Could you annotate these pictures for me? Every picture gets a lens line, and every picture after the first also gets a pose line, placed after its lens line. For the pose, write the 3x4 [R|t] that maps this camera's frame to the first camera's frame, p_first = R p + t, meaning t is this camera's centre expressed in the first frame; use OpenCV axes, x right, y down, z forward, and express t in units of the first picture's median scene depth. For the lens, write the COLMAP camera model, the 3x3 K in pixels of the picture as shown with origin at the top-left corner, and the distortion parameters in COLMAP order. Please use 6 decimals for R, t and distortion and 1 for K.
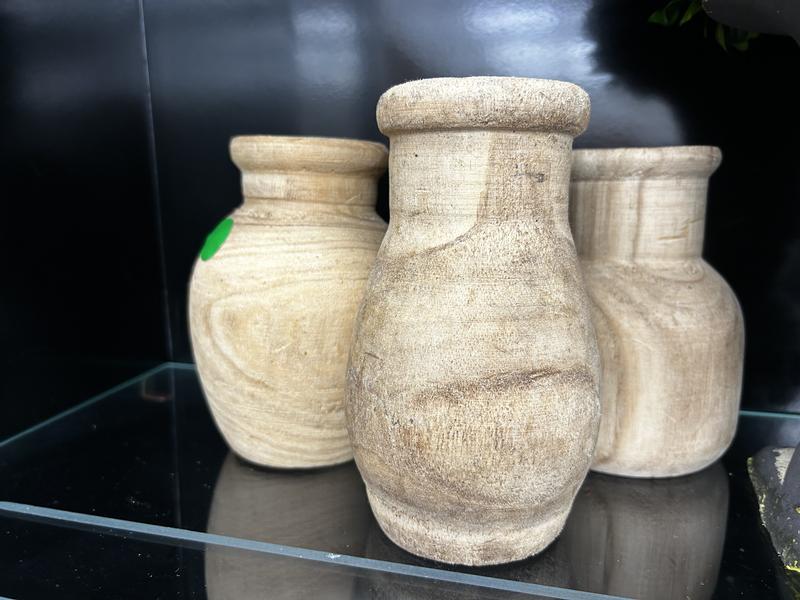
lens RADIAL K [[640.8, 0, 398.4], [0, 640.8, 289.9], [0, 0, 1]] dist [0.053465, -0.095403]
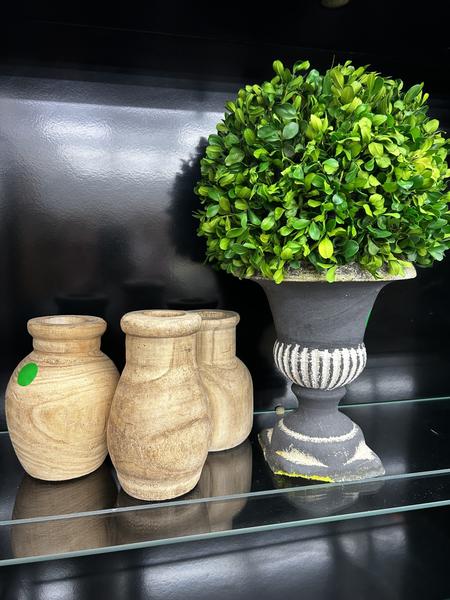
lens RADIAL K [[480.6, 0, 225.0], [0, 480.6, 300.0], [0, 0, 1]] dist [0.053465, -0.095403]
pose [[0.889623, -0.052585, 0.453659, -0.451951], [0.069162, 0.997405, -0.020015, -0.265407], [-0.451429, 0.049182, 0.890951, -0.735339]]
